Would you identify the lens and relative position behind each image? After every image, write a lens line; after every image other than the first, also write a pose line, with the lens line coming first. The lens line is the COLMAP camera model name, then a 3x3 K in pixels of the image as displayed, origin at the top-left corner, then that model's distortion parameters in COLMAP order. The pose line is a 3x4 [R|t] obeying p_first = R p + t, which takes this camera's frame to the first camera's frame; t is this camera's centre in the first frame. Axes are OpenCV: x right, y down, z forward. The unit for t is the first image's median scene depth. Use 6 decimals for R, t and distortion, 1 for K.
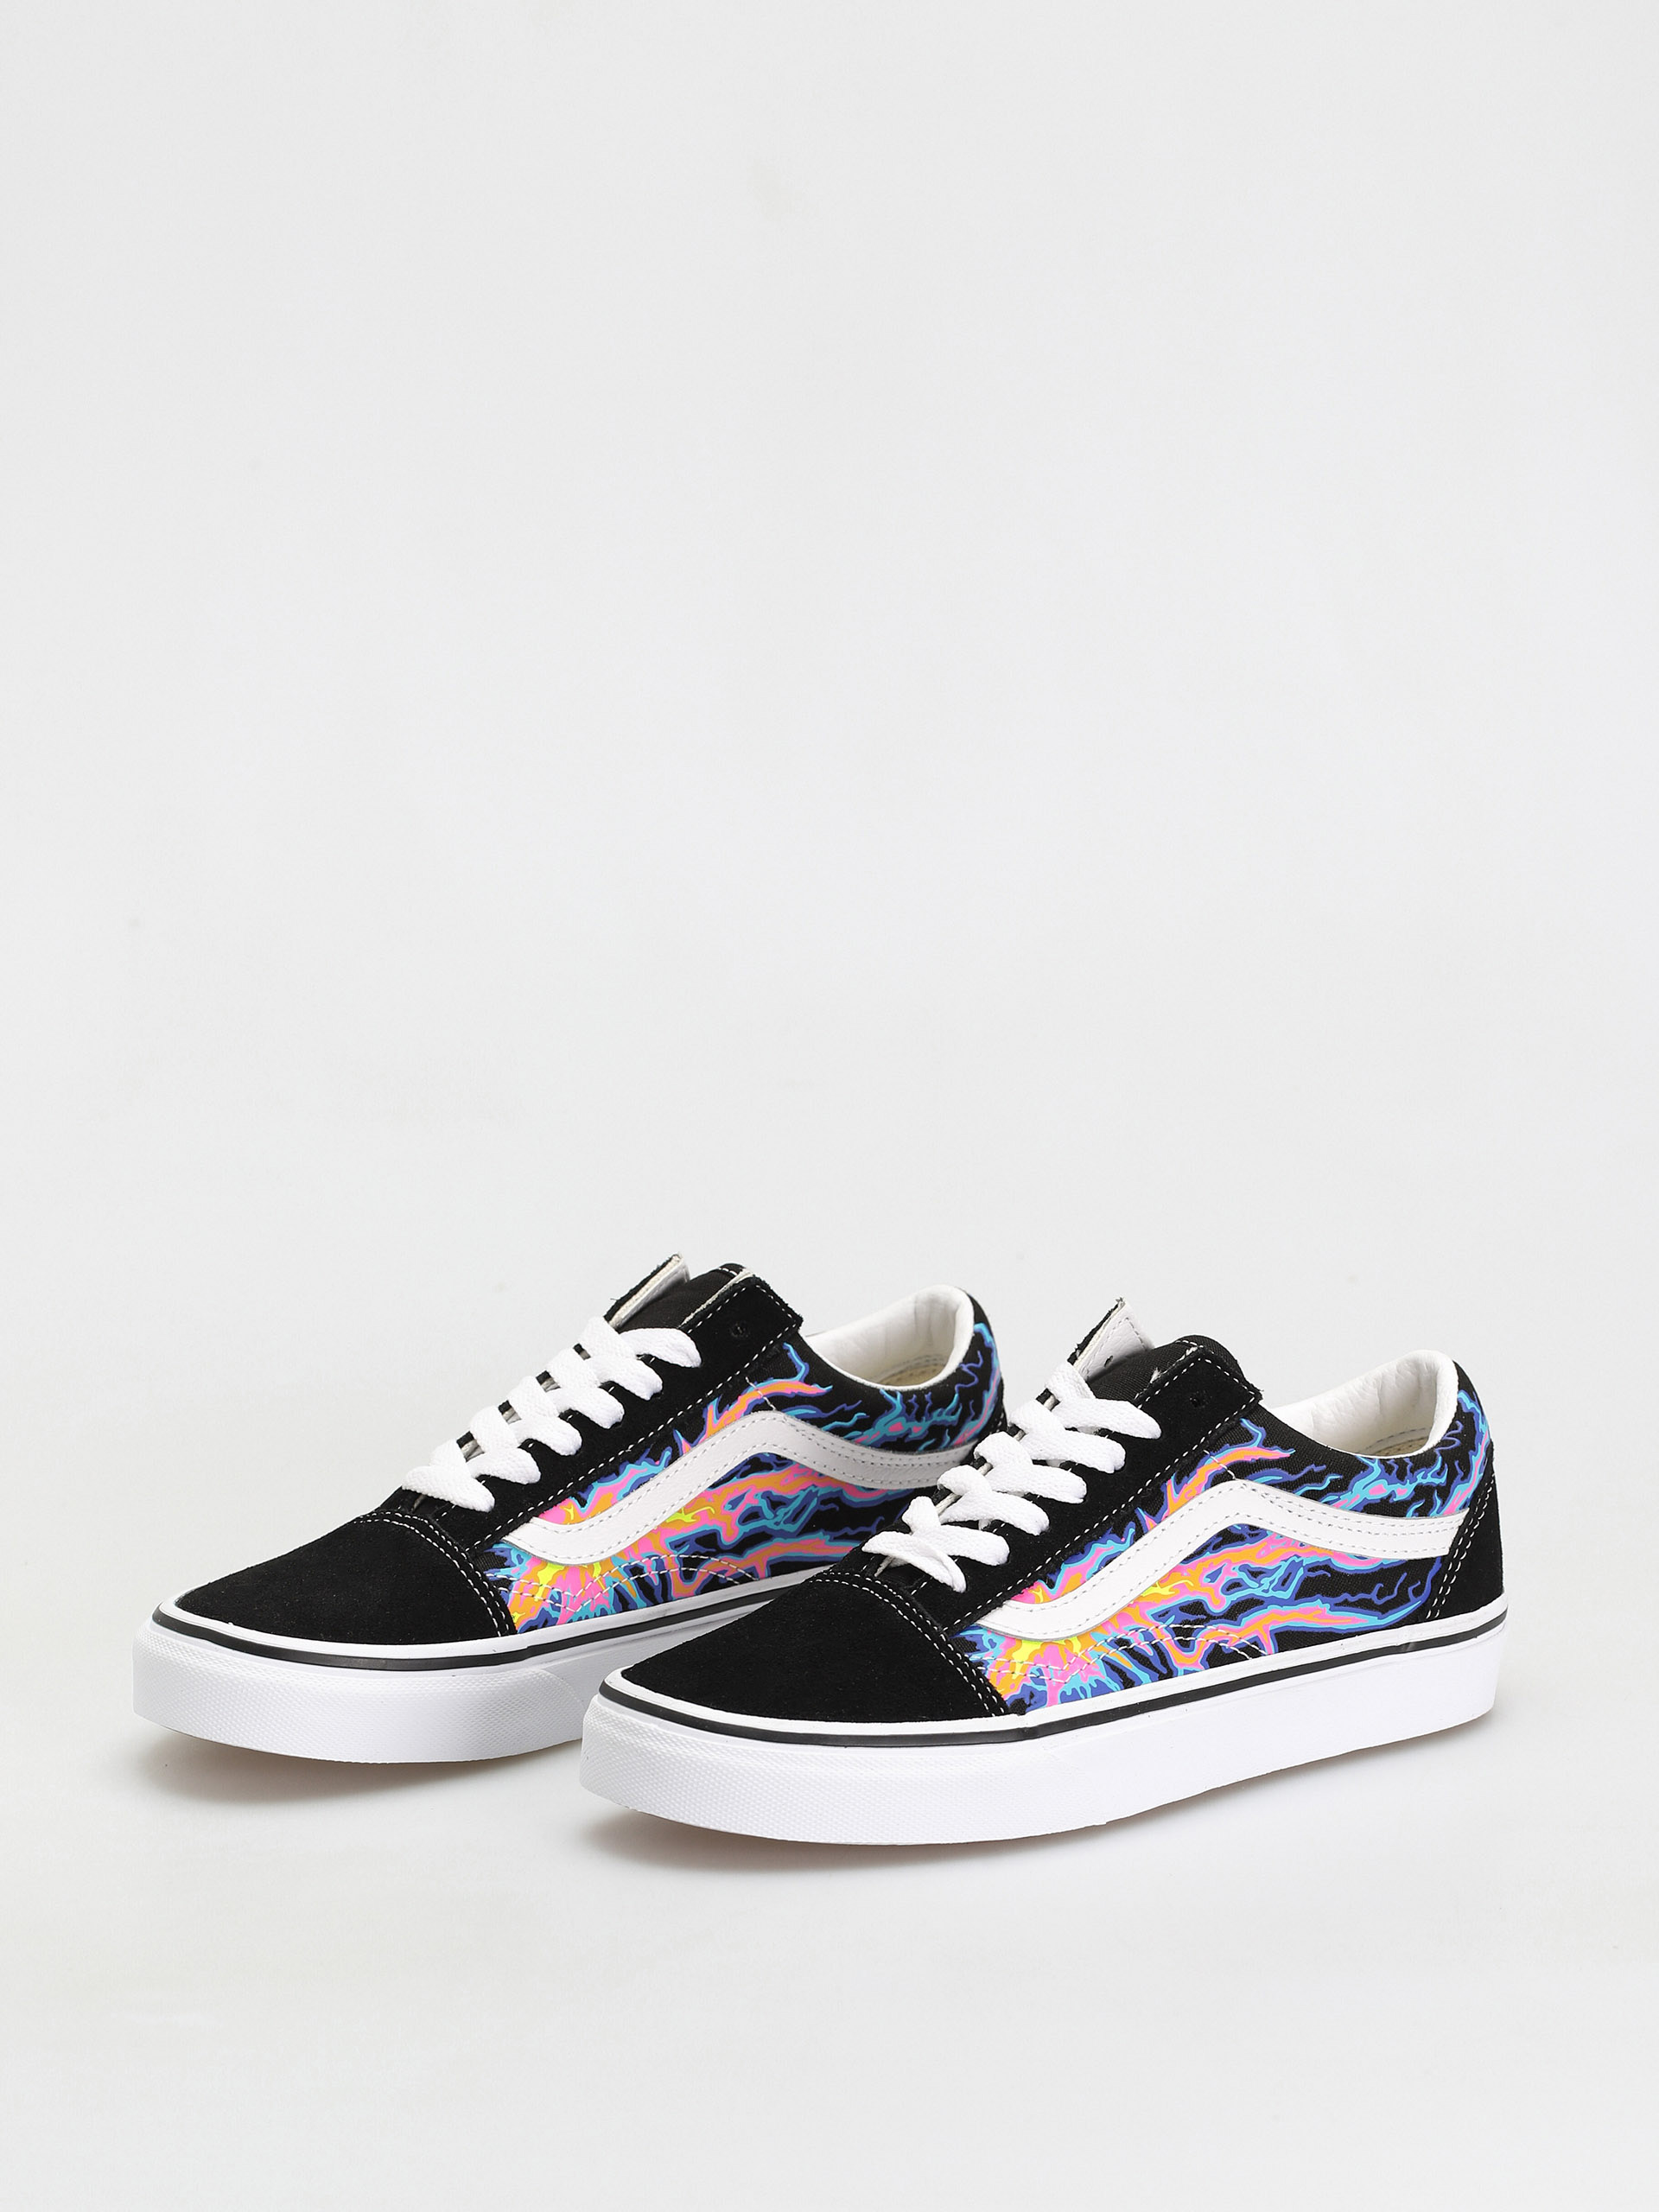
lens RADIAL K [[7921.6, 0, 829.5], [0, 7921.6, 1106.0], [0, 0, 1]] dist [0.049350, -1.838380]
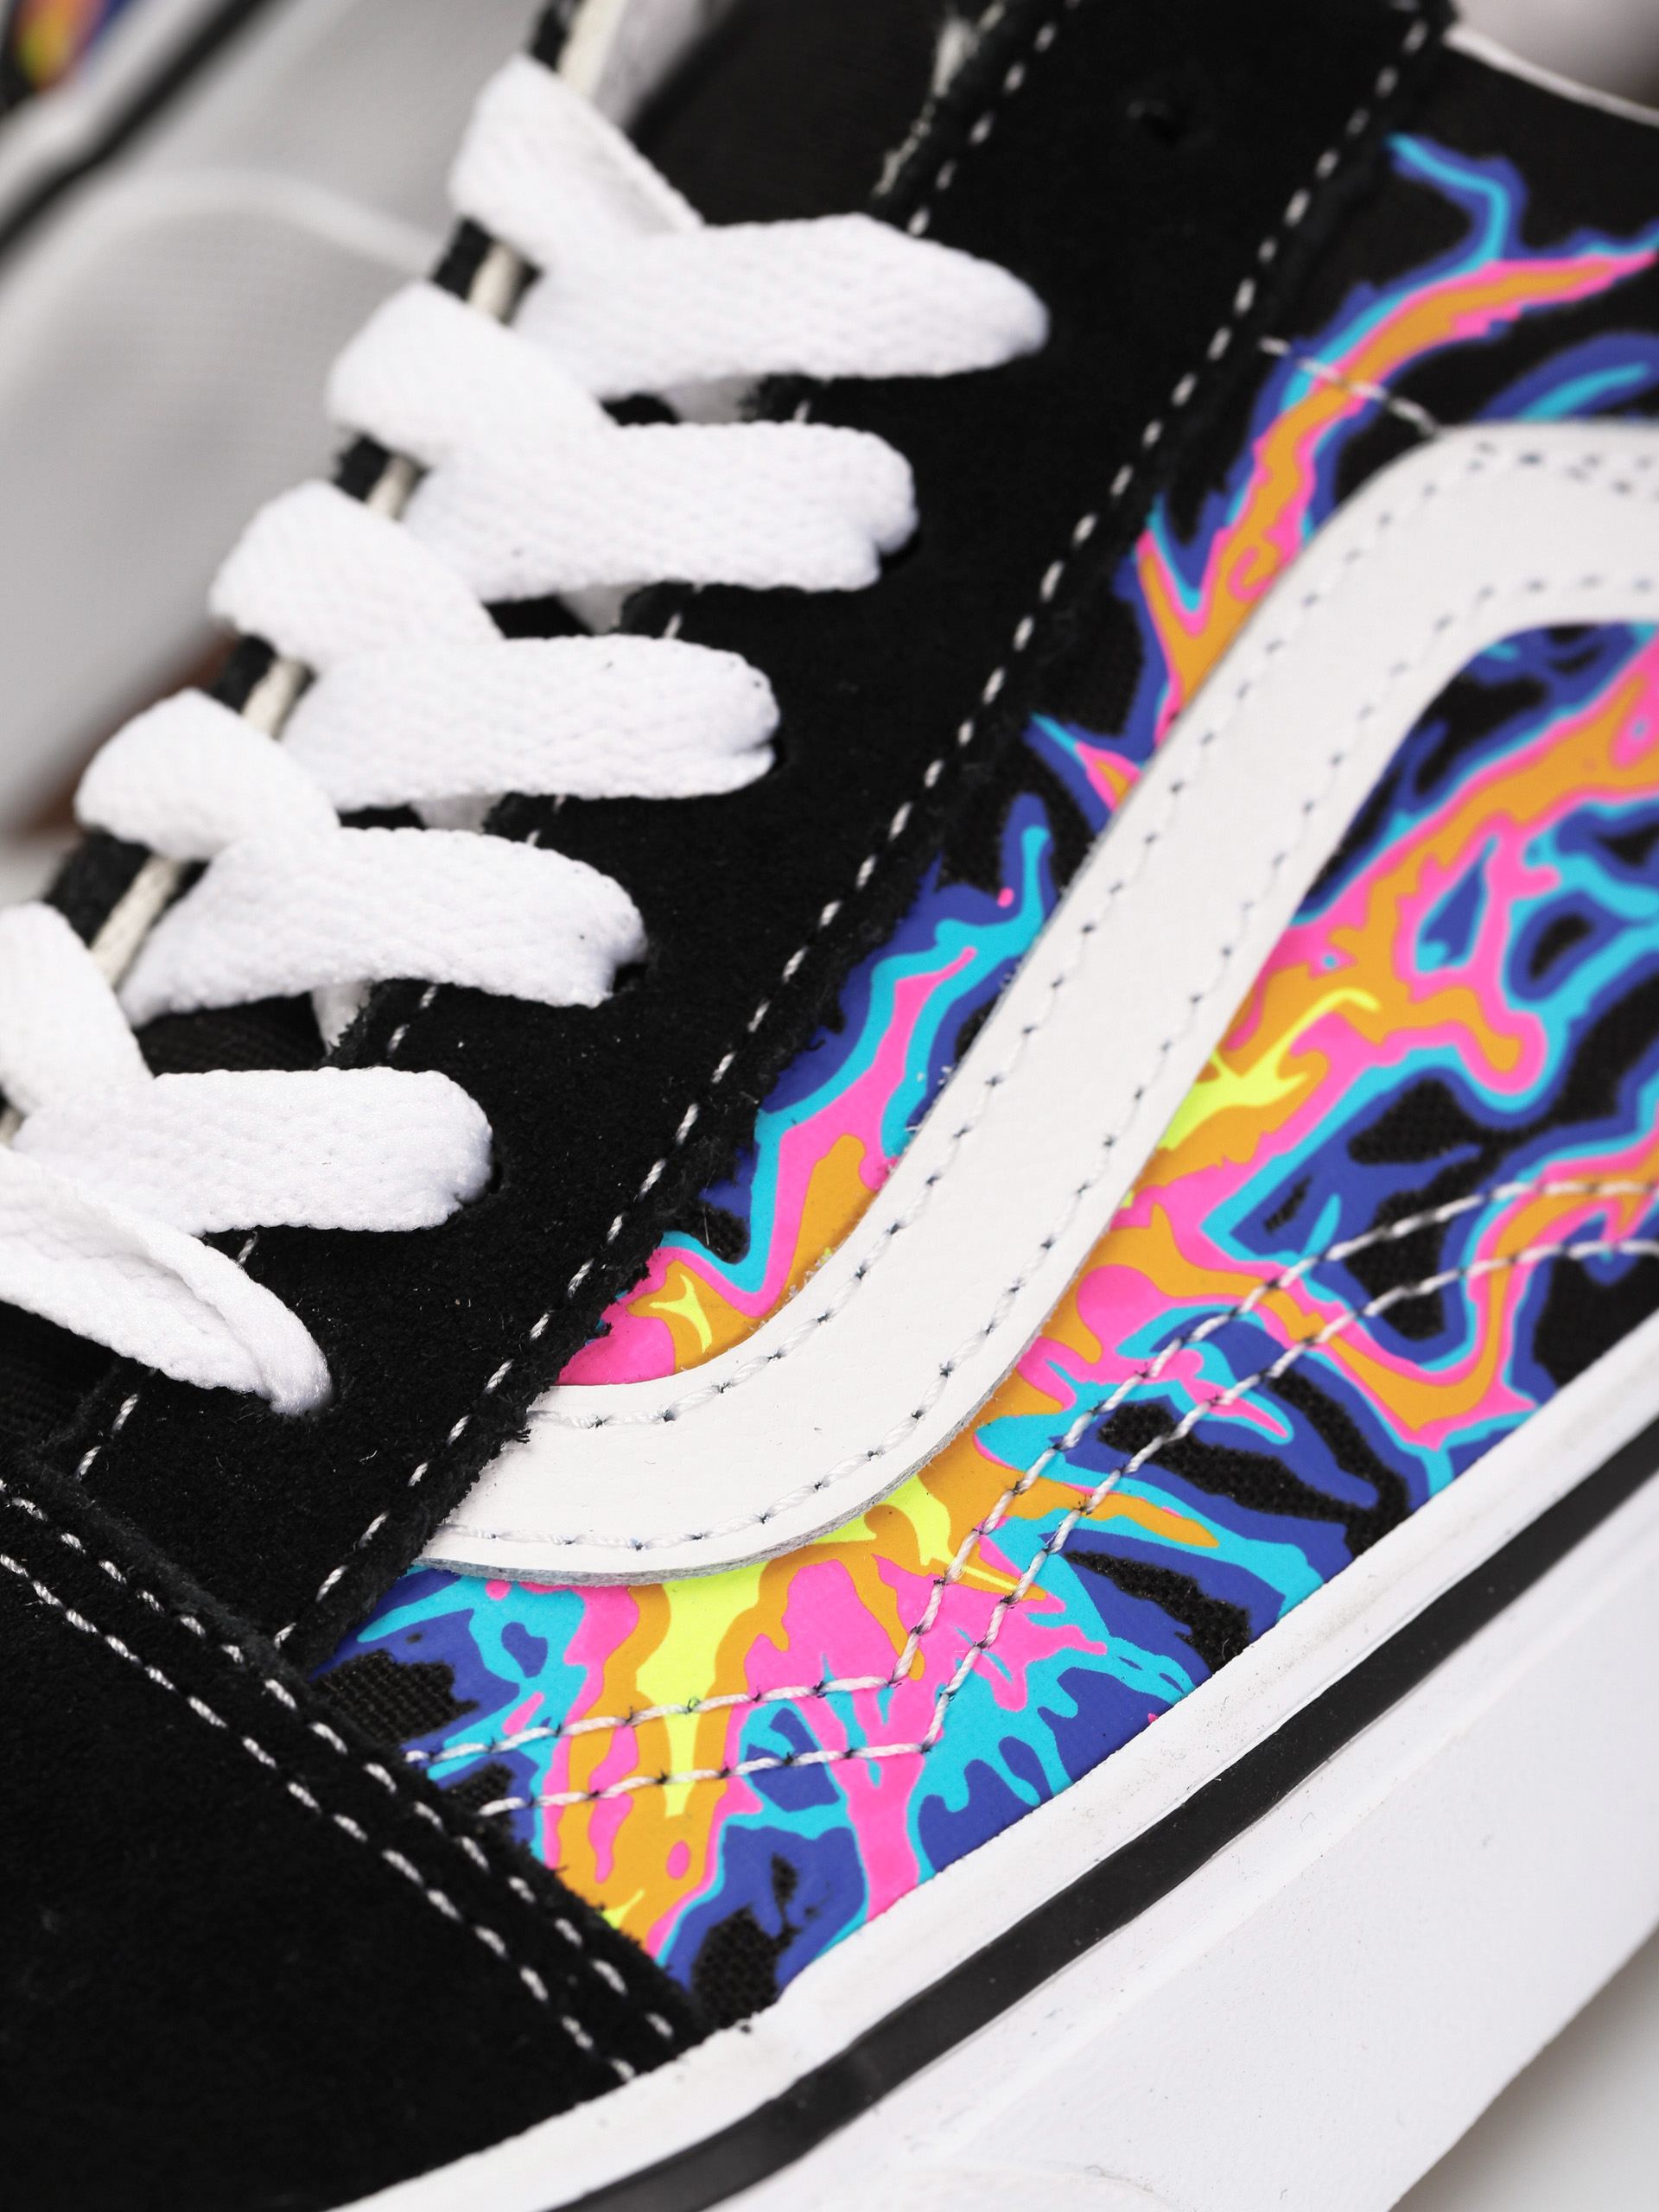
lens RADIAL K [[7921.6, 0, 829.5], [0, 7921.6, 1106.0], [0, 0, 1]] dist [0.049350, -1.838380]
pose [[0.966707, -0.255788, 0.007056, 0.029869], [0.244100, 0.930106, 0.274442, 0.001732], [-0.076762, -0.263582, 0.961578, 0.803586]]
